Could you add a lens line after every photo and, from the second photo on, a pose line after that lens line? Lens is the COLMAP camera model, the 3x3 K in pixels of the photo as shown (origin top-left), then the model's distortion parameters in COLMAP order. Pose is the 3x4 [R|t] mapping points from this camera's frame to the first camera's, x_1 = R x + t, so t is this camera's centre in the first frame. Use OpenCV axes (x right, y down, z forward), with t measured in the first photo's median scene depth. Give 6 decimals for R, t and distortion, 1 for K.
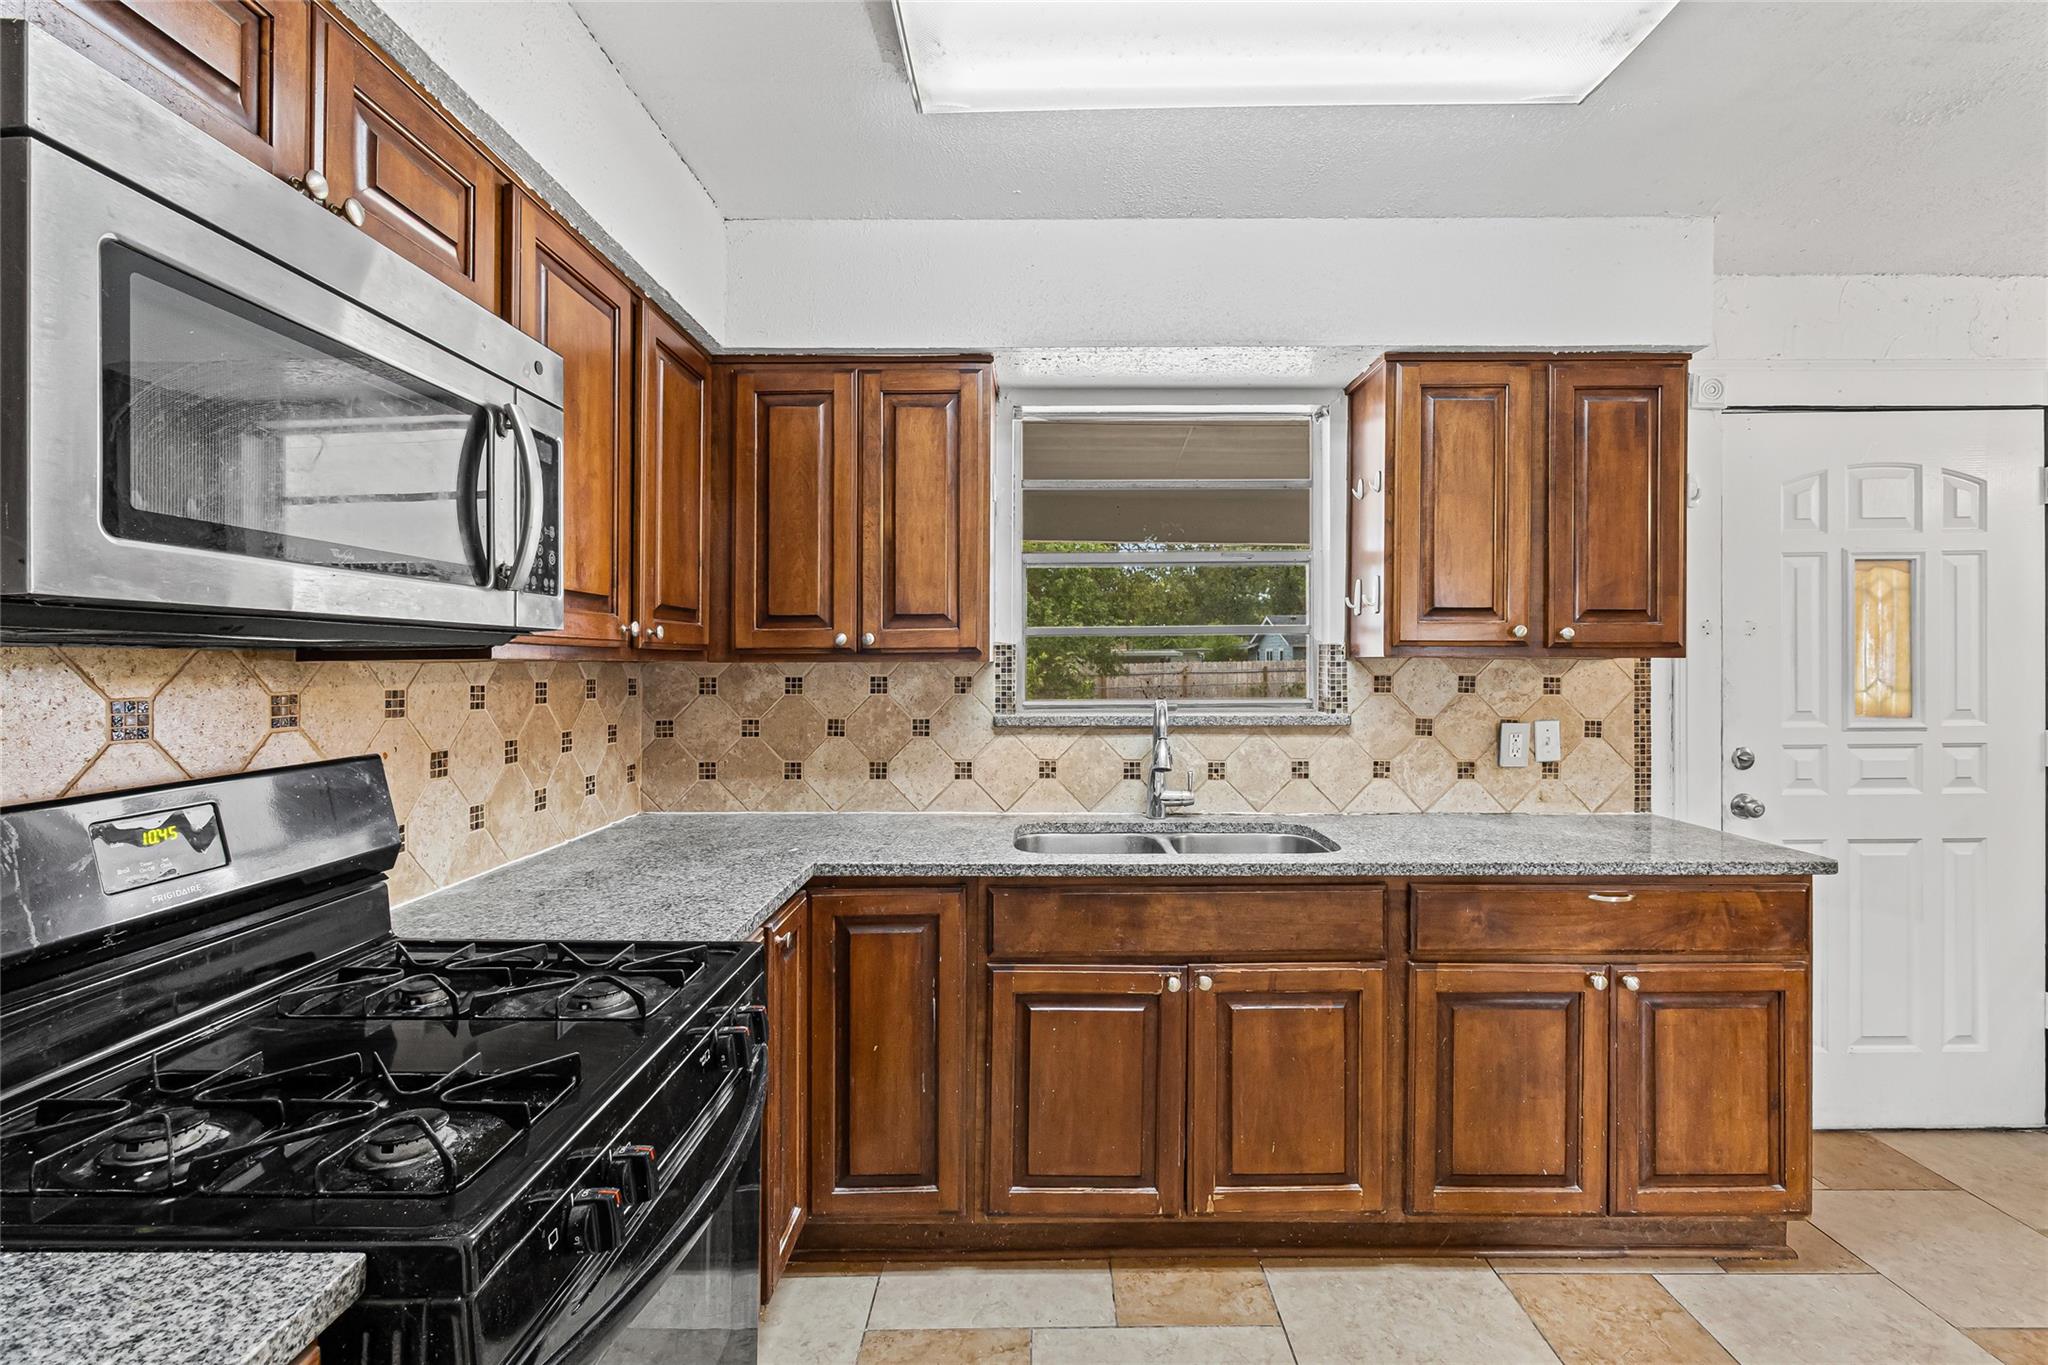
lens RADIAL K [[956.5, 0, 1034.3], [0, 956.5, 681.3], [0, 0, 1]] dist [-0.000065, -0.000295]
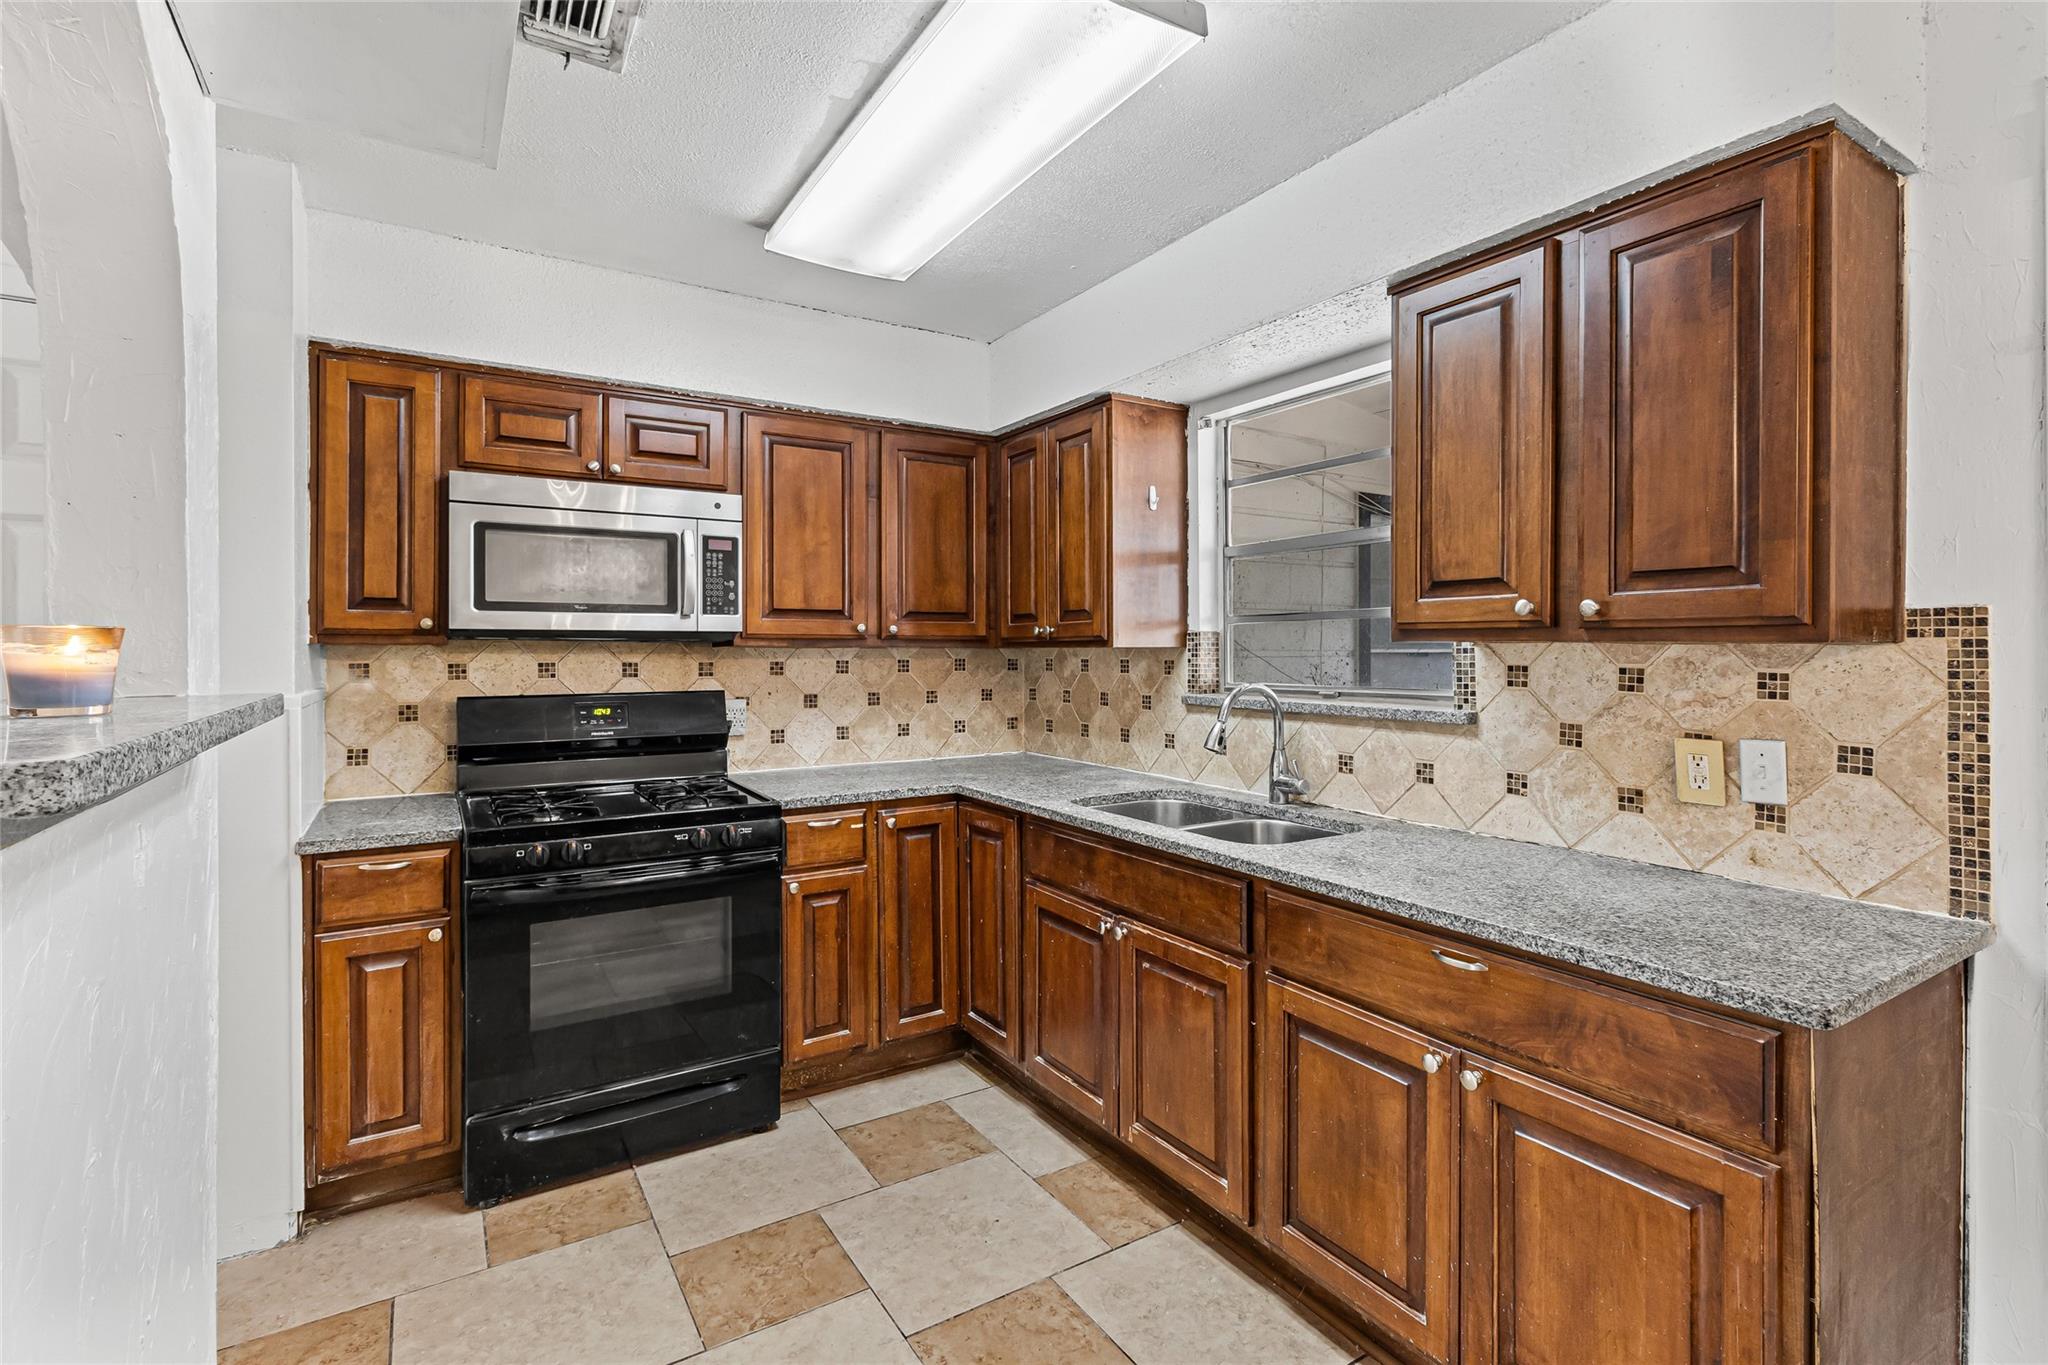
lens RADIAL K [[956.5, 0, 1034.3], [0, 956.5, 681.3], [0, 0, 1]] dist [-0.000065, -0.000295]
pose [[0.530842, 0.030818, -0.846910, 0.821846], [-0.016977, 0.999525, 0.025730, -0.006395], [0.847300, 0.000719, 0.531113, 0.244067]]
